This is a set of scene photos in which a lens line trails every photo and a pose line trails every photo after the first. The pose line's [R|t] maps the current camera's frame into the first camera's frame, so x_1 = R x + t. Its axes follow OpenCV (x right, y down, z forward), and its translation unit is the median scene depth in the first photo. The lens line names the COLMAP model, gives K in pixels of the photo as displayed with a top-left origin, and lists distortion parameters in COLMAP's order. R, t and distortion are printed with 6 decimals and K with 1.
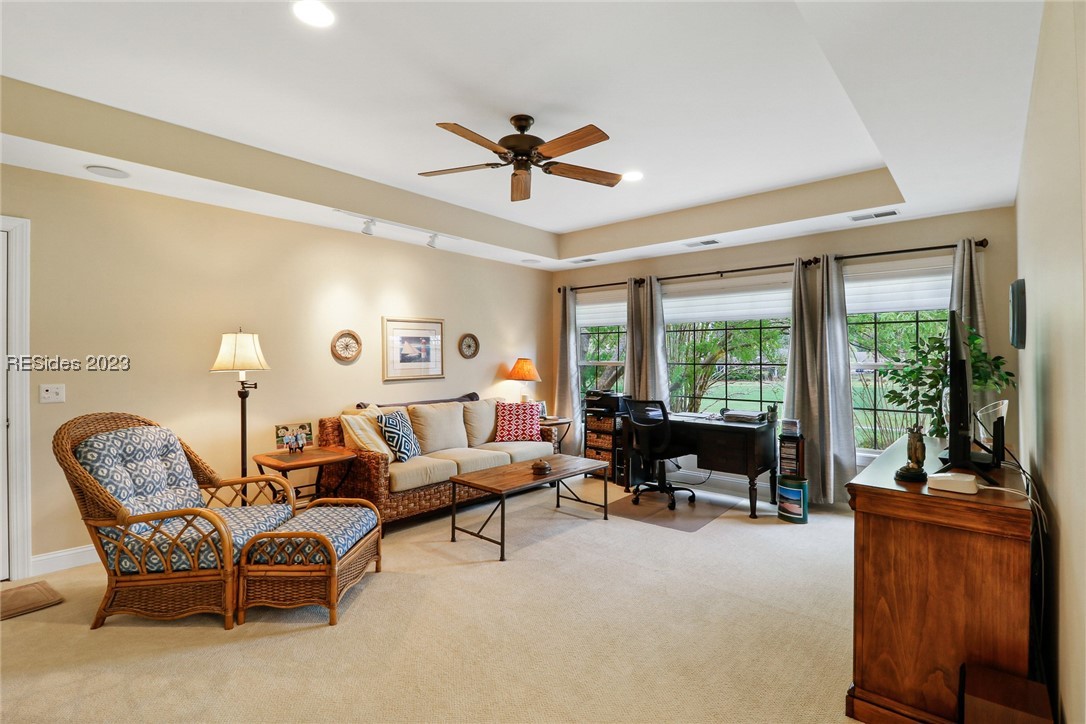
lens RADIAL K [[505.5, 0, 544.2], [0, 505.5, 354.6], [0, 0, 1]] dist [-0.008186, -0.004354]
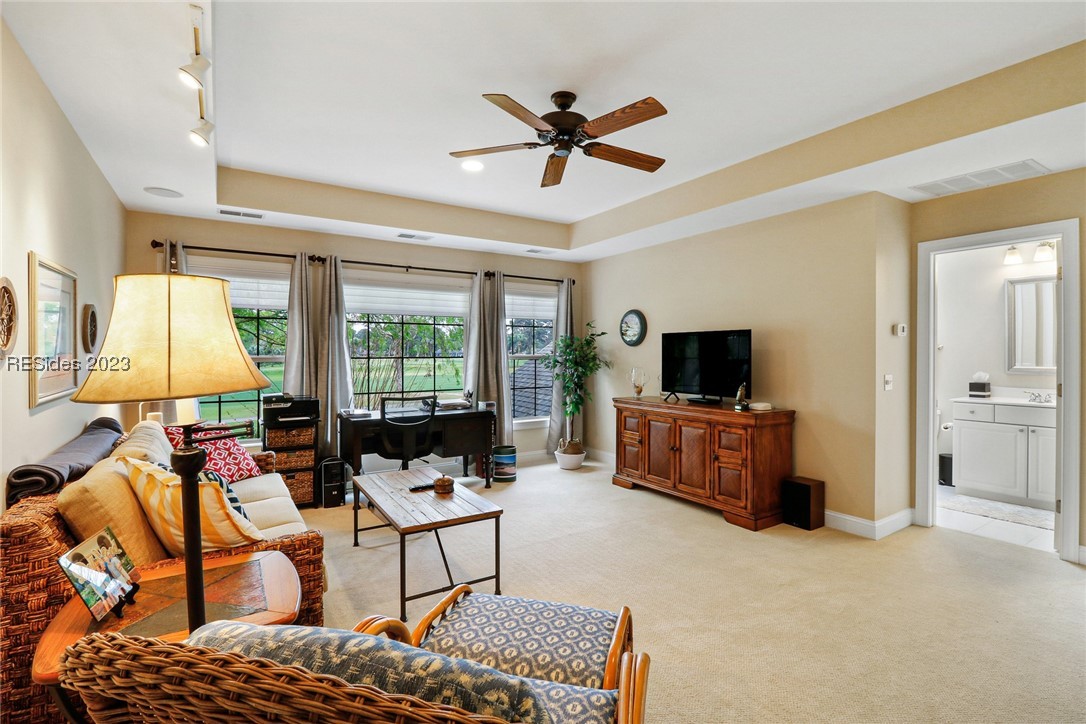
lens RADIAL K [[505.5, 0, 544.2], [0, 505.5, 359.4], [0, 0, 1]] dist [-0.008186, -0.004354]
pose [[0.275289, -0.016182, 0.961225, -0.620353], [-0.003632, 0.999834, 0.017873, 0.003839], [-0.961355, -0.008411, 0.275184, 0.510813]]
